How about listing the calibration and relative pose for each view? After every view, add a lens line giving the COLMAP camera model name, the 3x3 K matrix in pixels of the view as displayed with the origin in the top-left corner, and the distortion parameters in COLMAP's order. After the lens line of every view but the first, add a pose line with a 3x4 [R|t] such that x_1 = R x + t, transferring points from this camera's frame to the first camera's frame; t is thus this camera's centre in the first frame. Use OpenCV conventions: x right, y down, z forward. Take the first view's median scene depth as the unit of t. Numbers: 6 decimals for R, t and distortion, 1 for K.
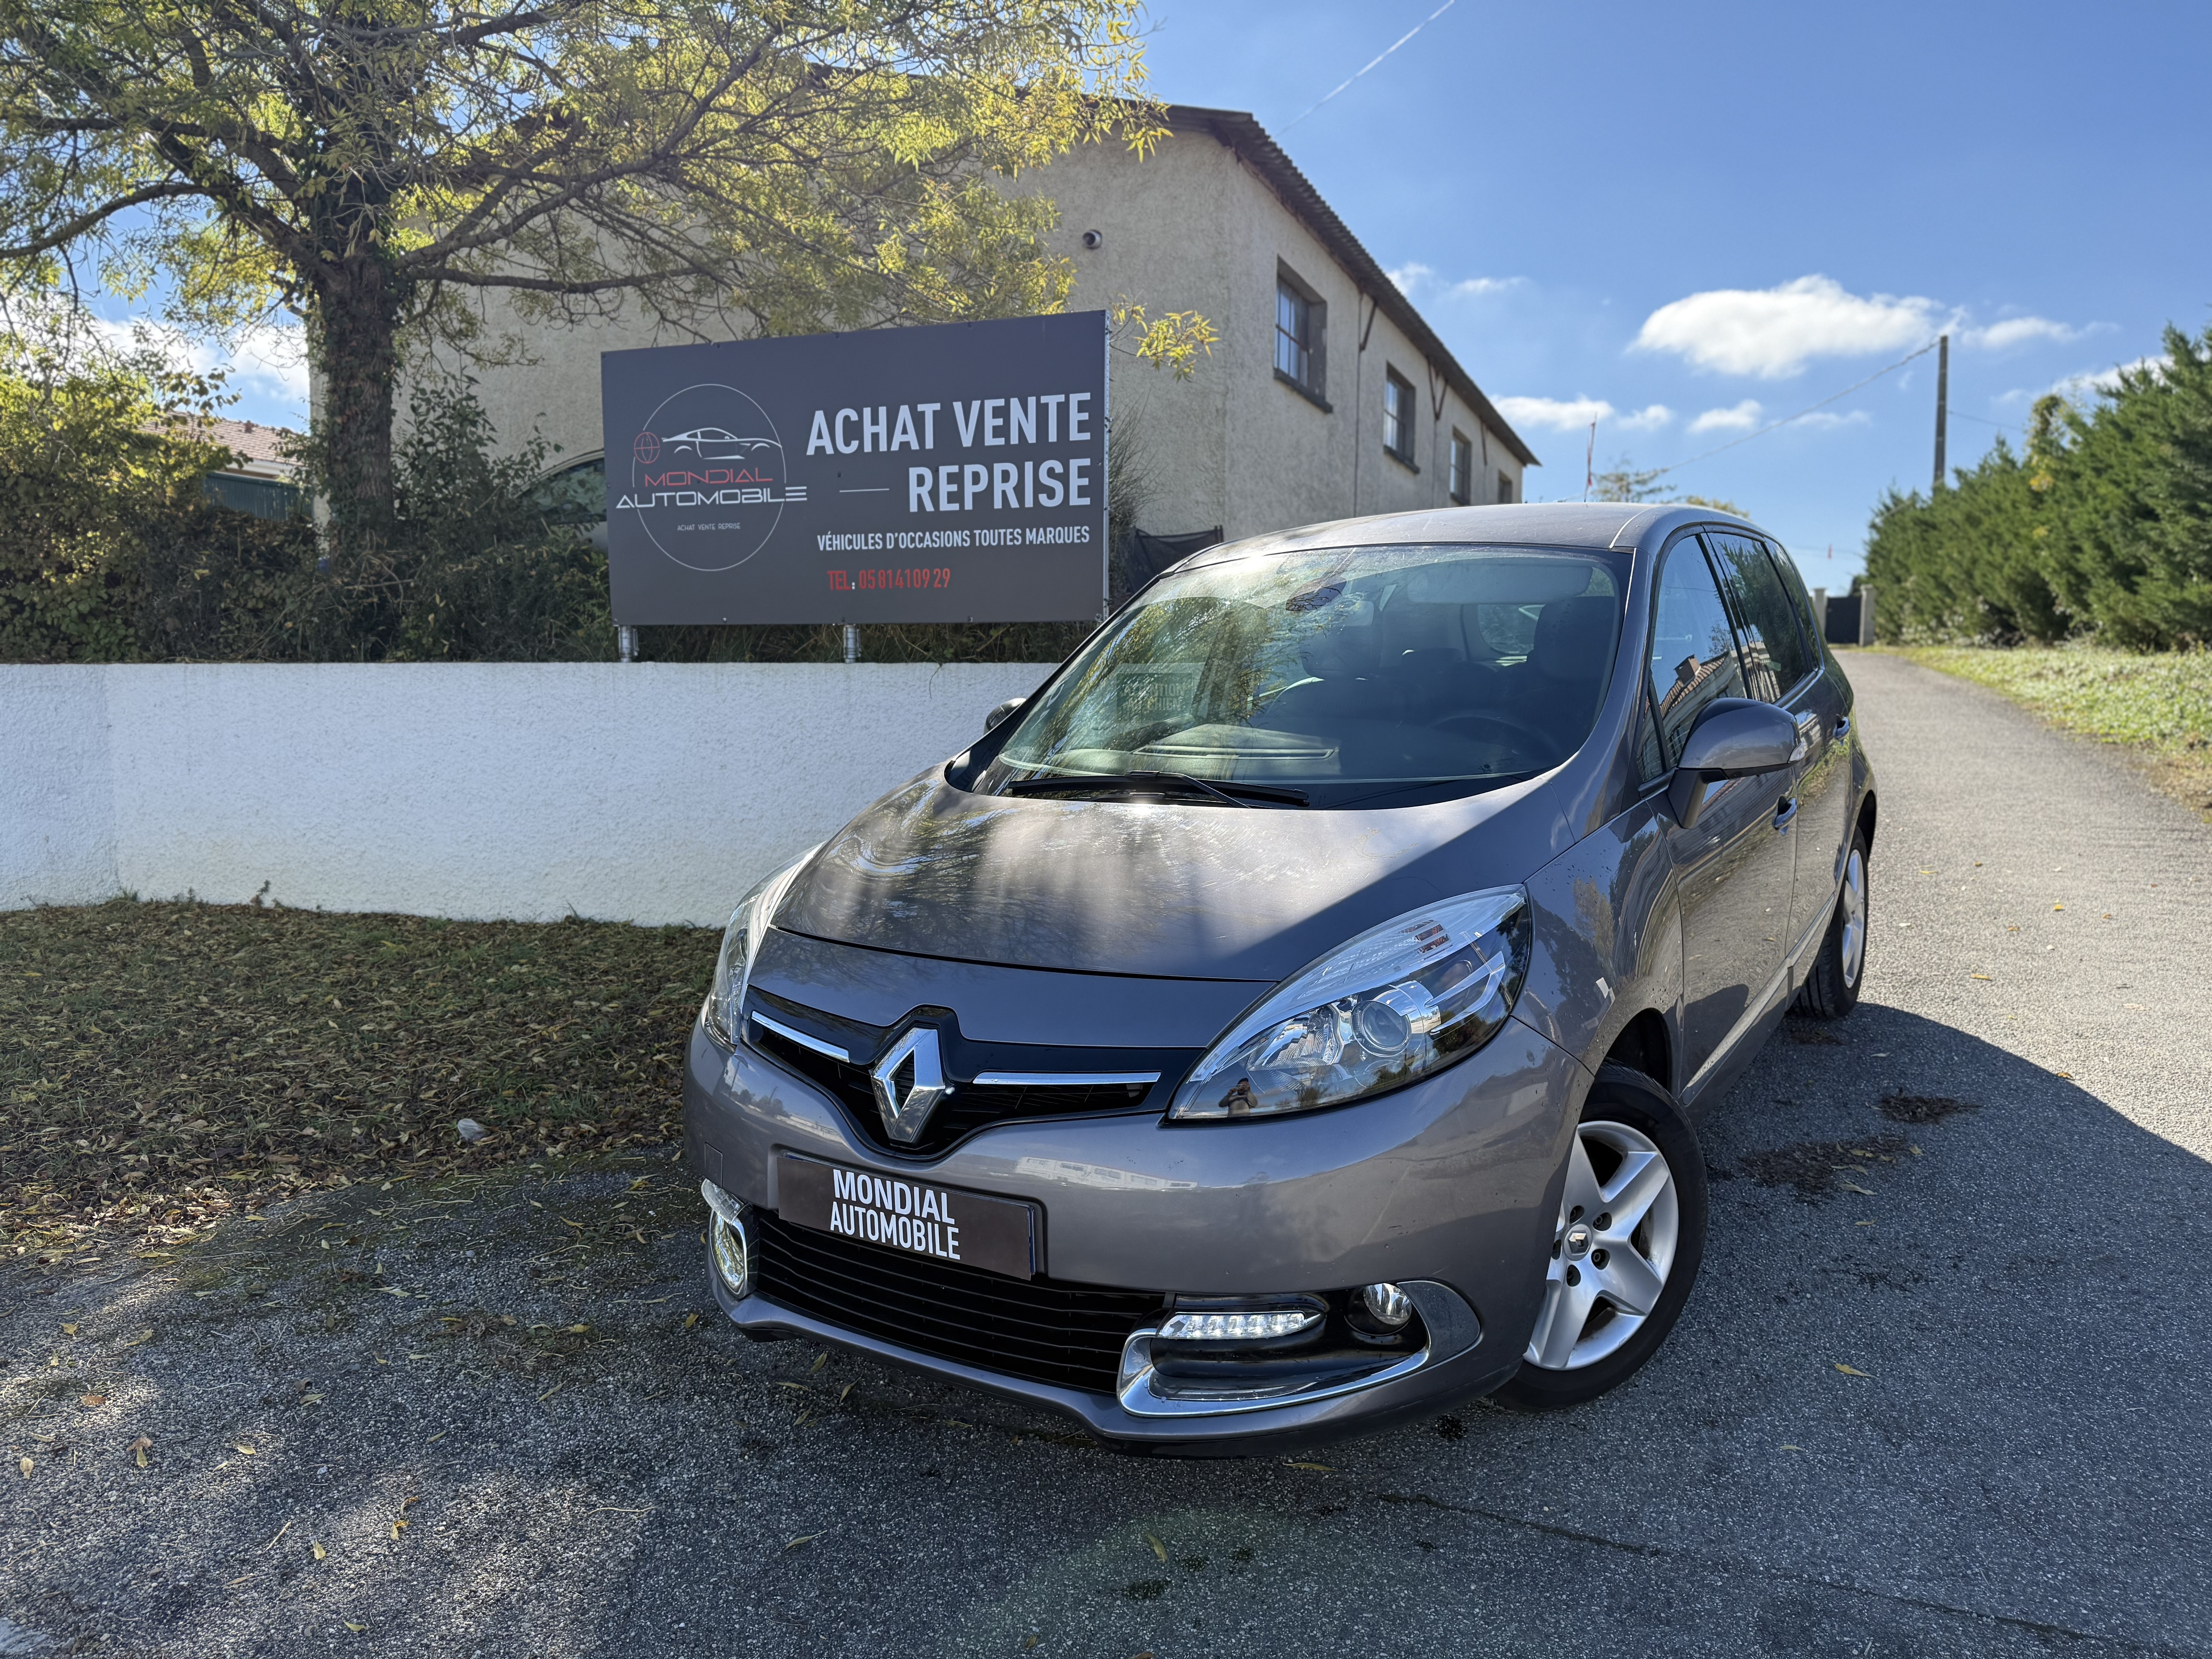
lens RADIAL K [[1586.3, 0, 1109.0], [0, 1586.3, 841.2], [0, 0, 1]] dist [0.083788, -0.068981]
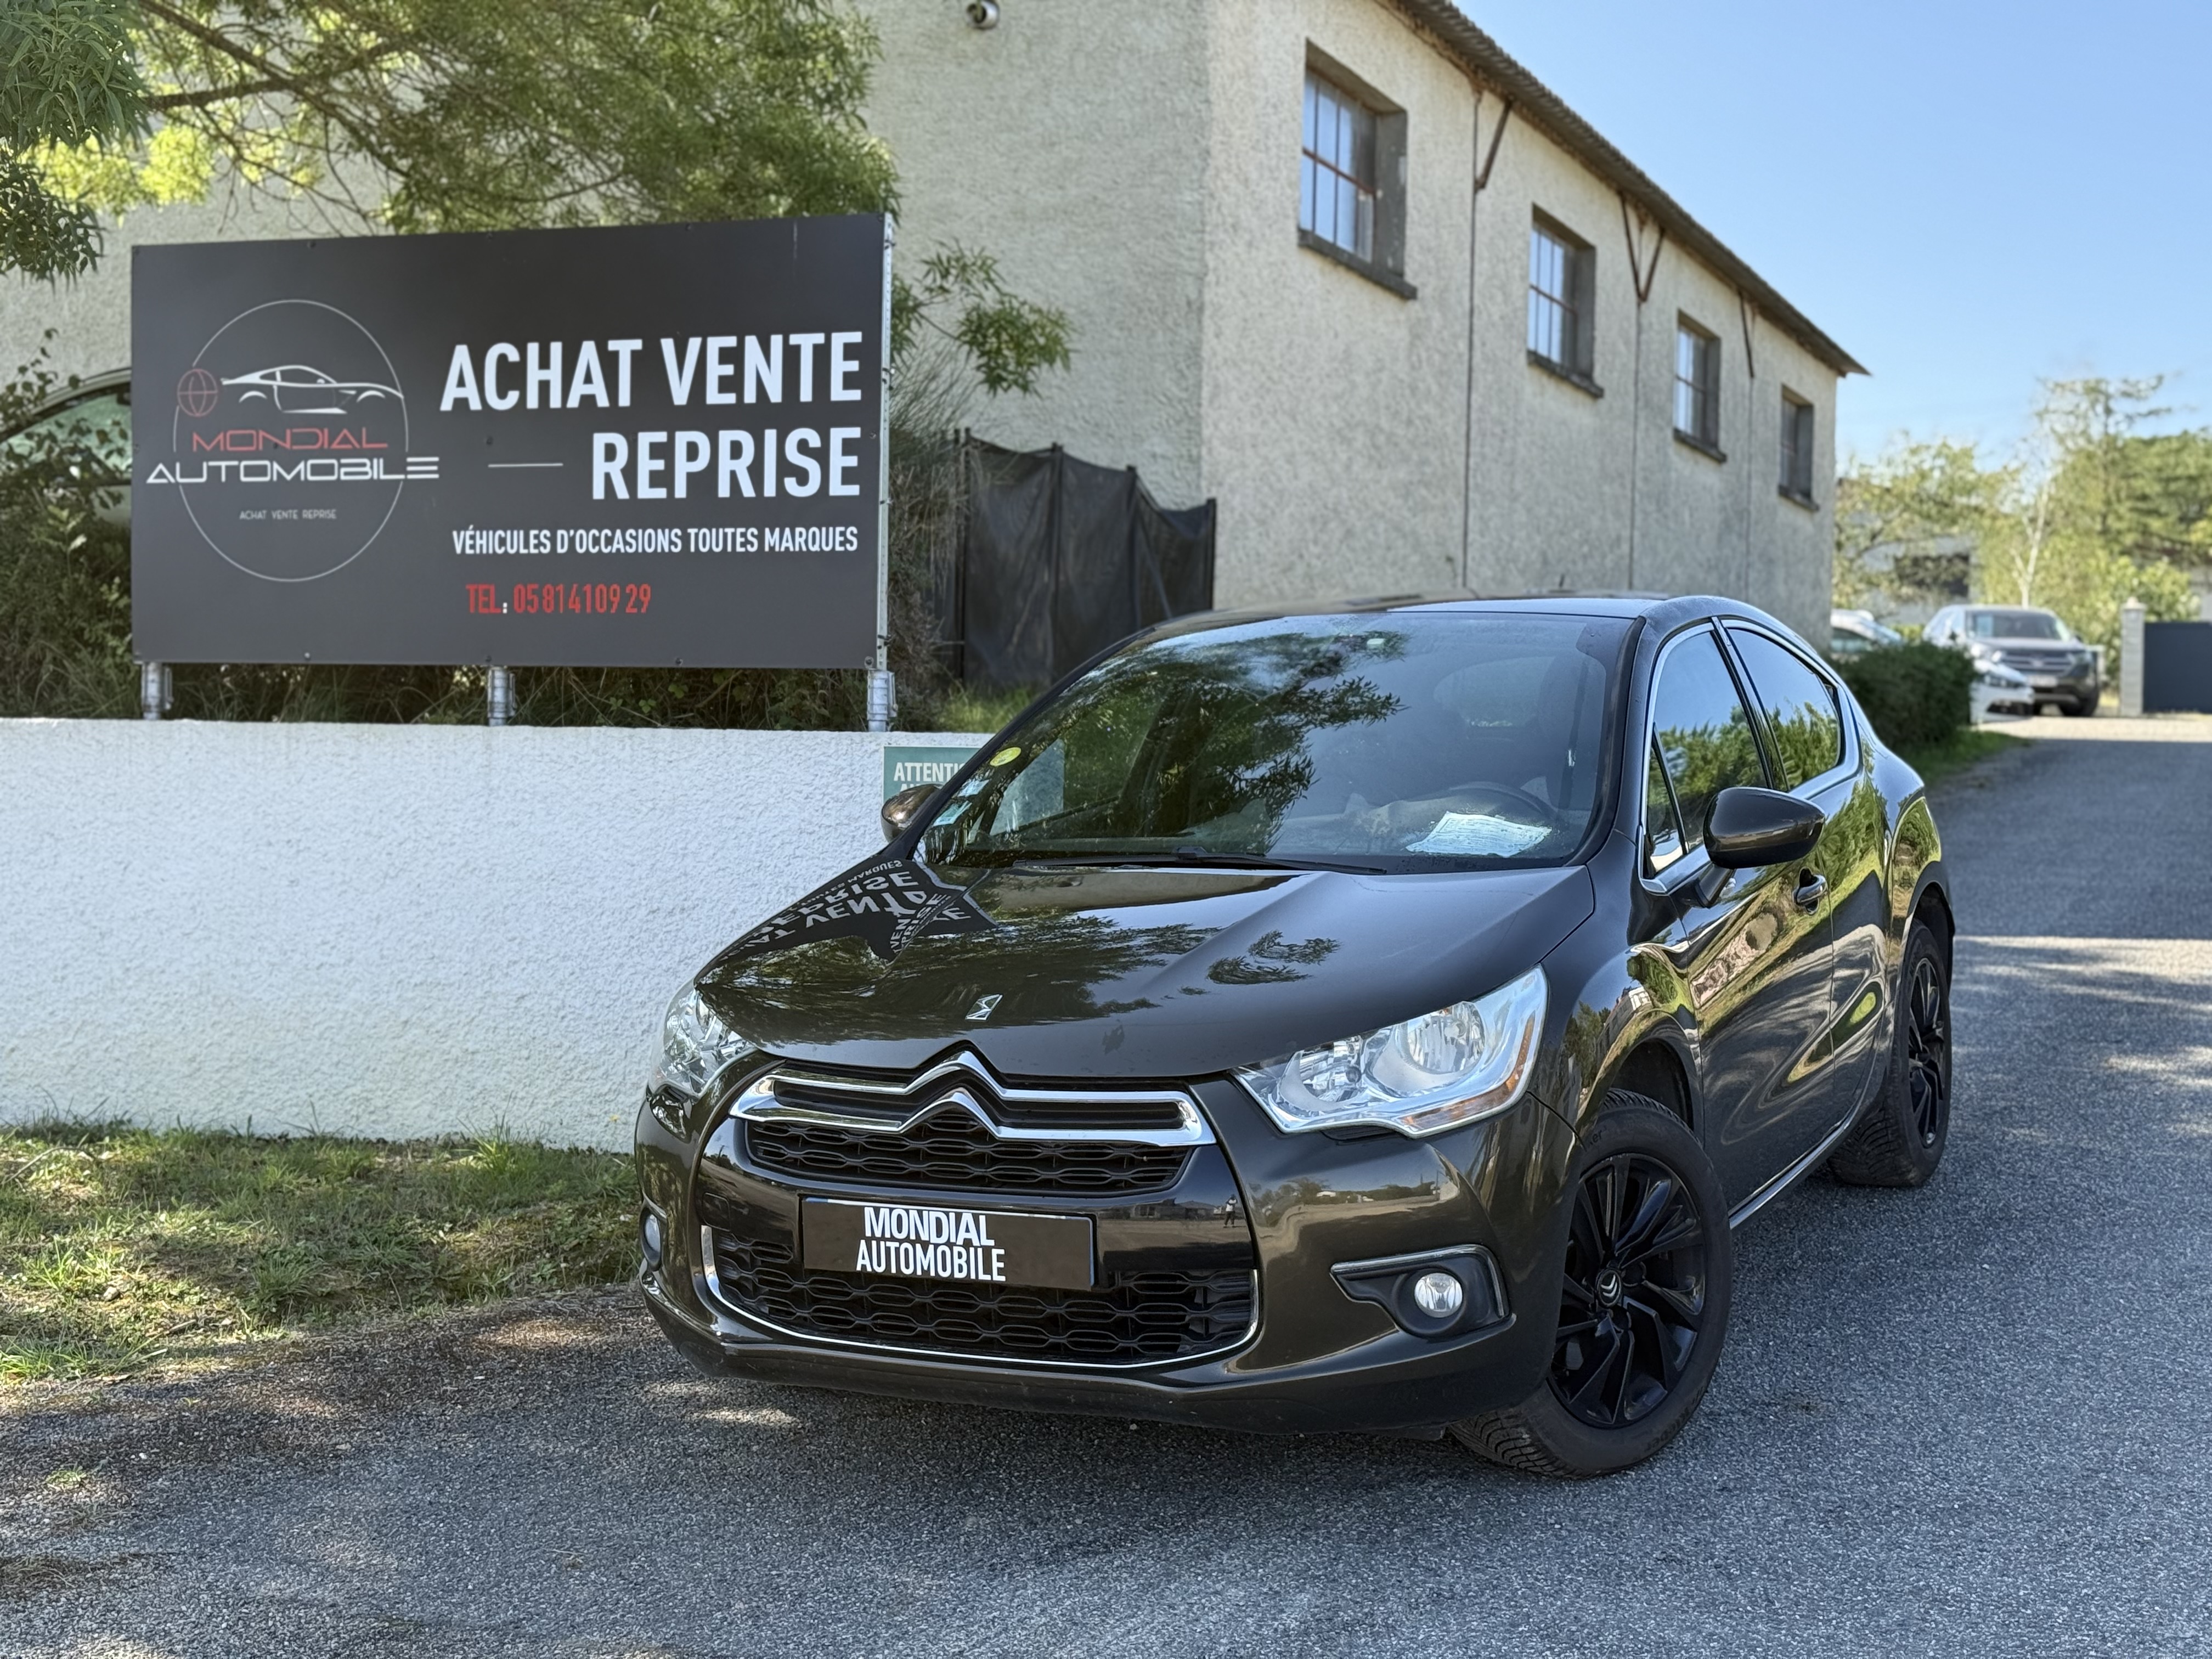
lens RADIAL K [[3143.9, 0, 1089.6], [0, 3143.9, 815.9], [0, 0, 1]] dist [0.127011, 0.000000]
pose [[0.999820, 0.016102, -0.010065, 0.096300], [-0.016872, 0.996503, -0.081832, 0.027470], [0.008712, 0.081987, 0.996595, -0.290909]]
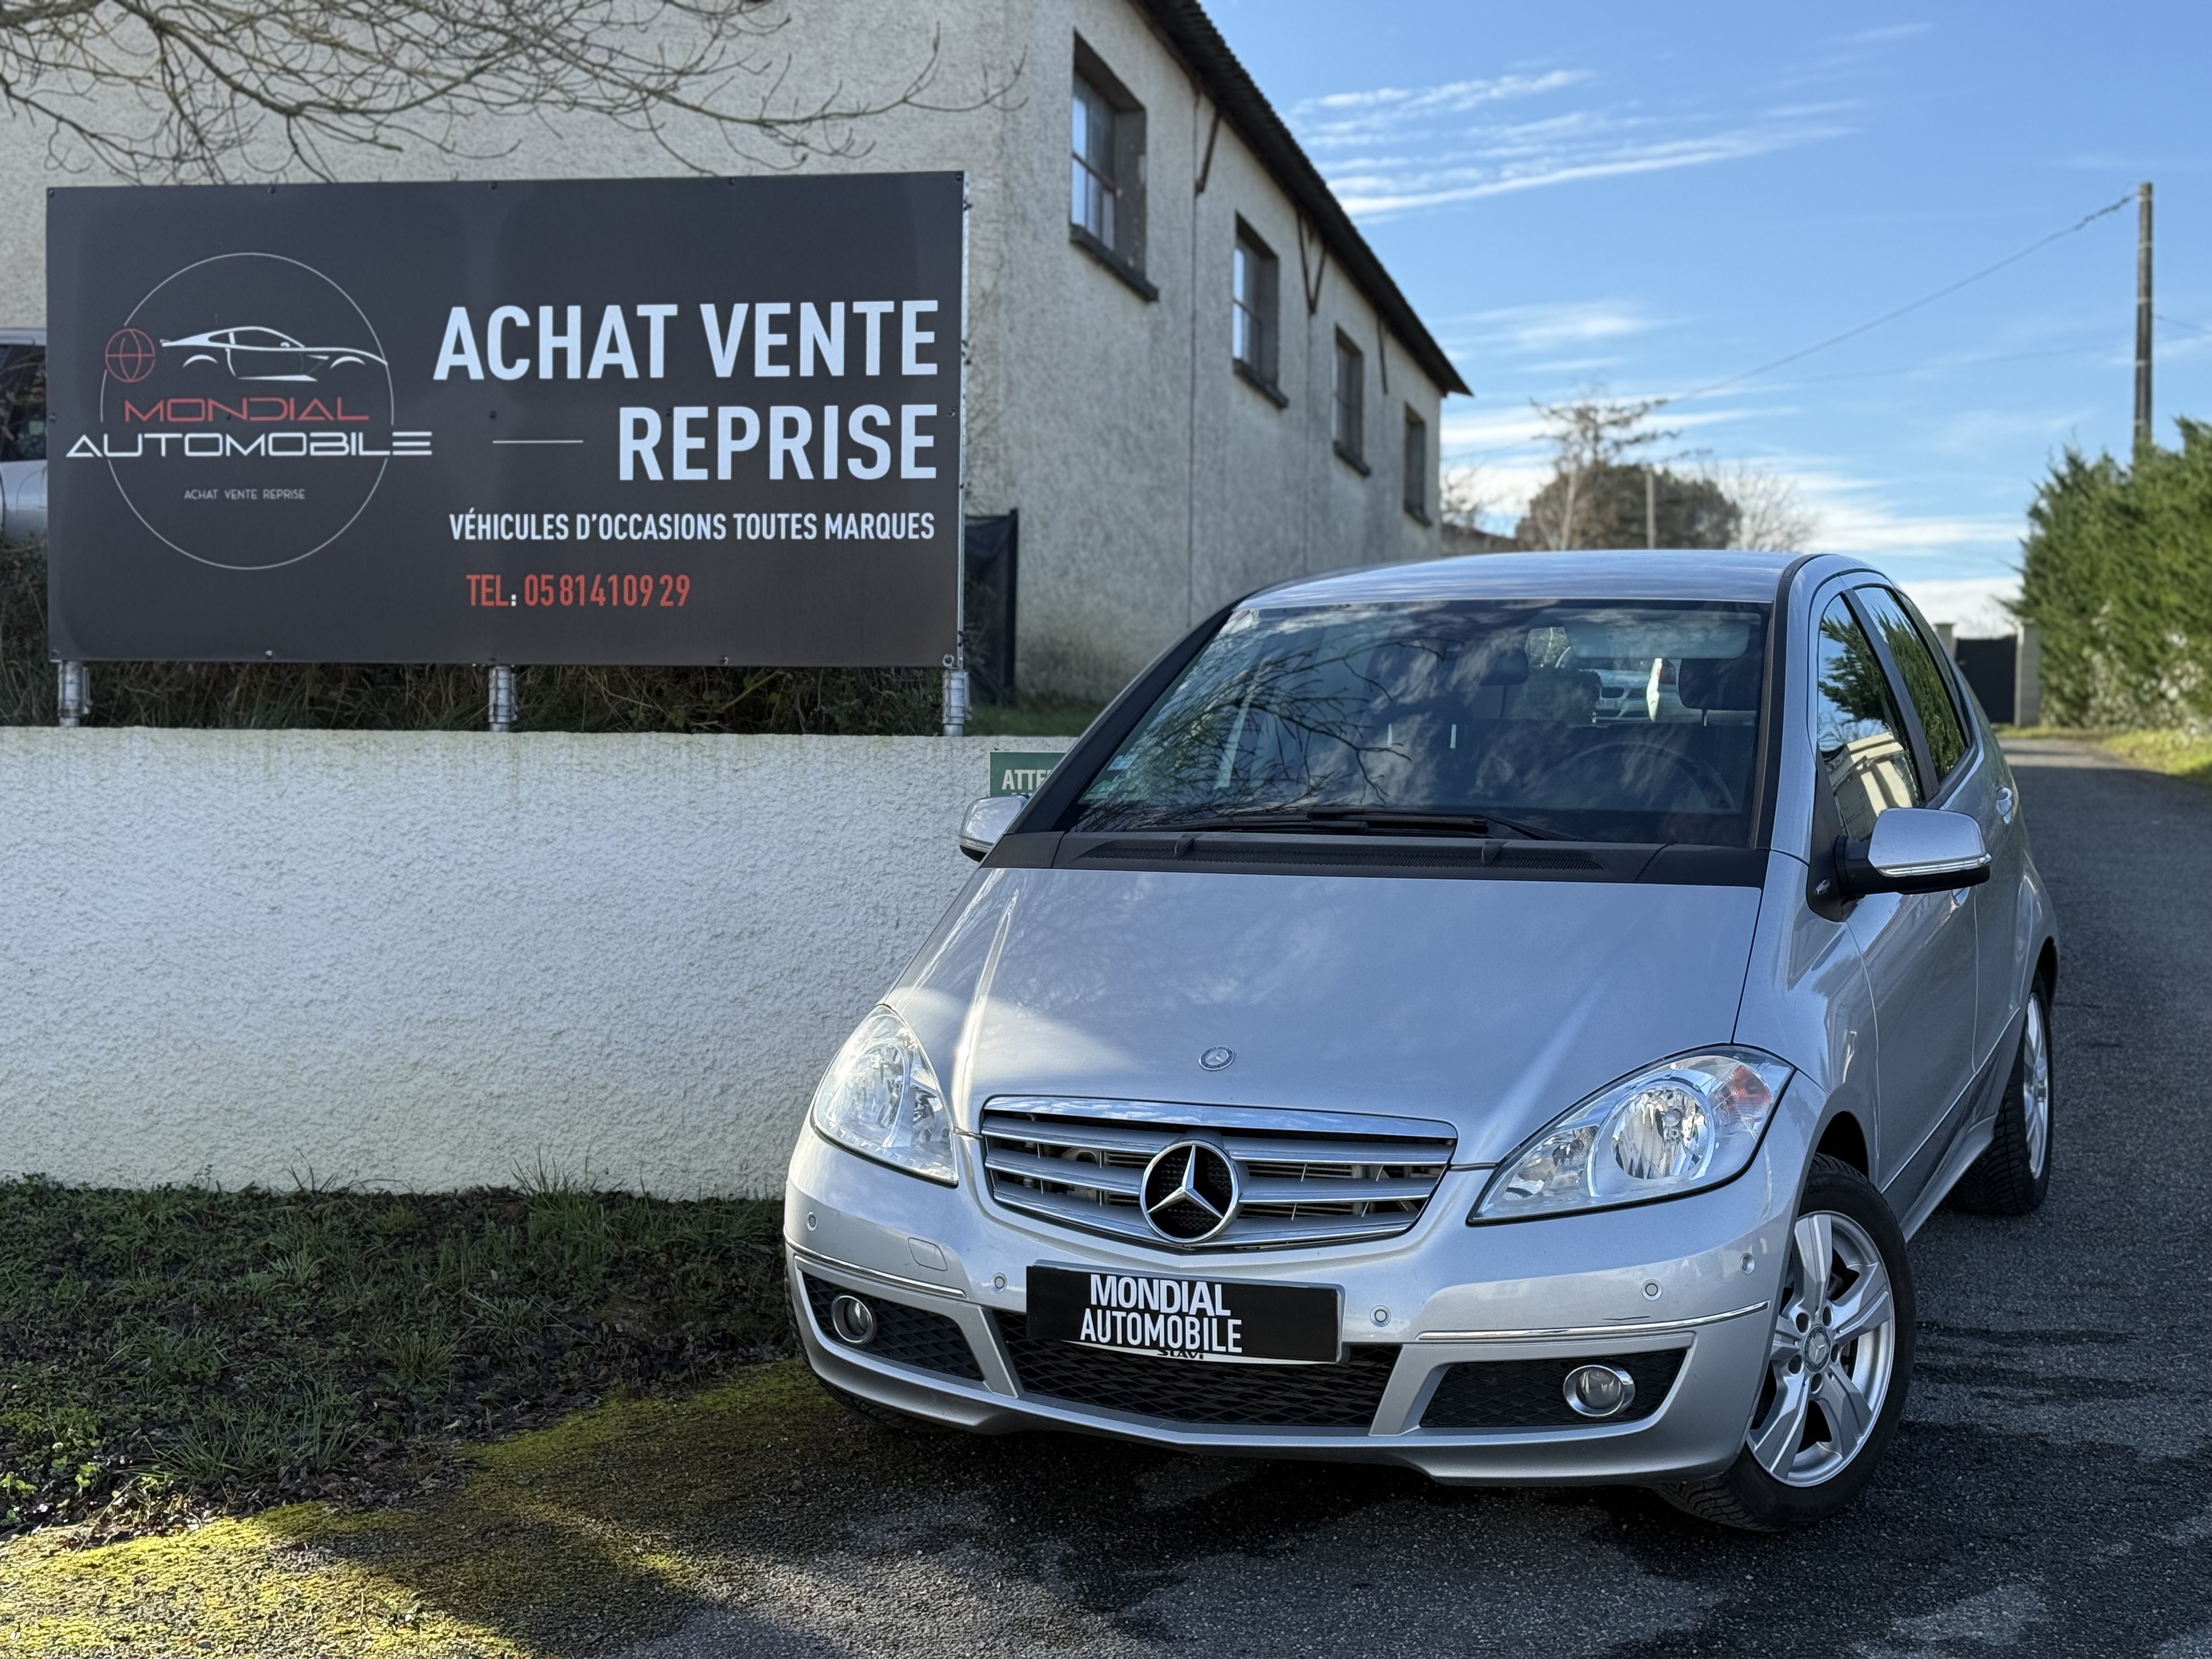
lens RADIAL K [[3143.9, 0, 1148.7], [0, 3143.9, 830.6], [0, 0, 1]] dist [0.127011, 0.000000]
pose [[0.985182, 0.006919, 0.171370, -0.132854], [0.007467, 0.996508, -0.083162, 0.023969], [-0.171347, 0.083210, 0.981691, -0.185105]]
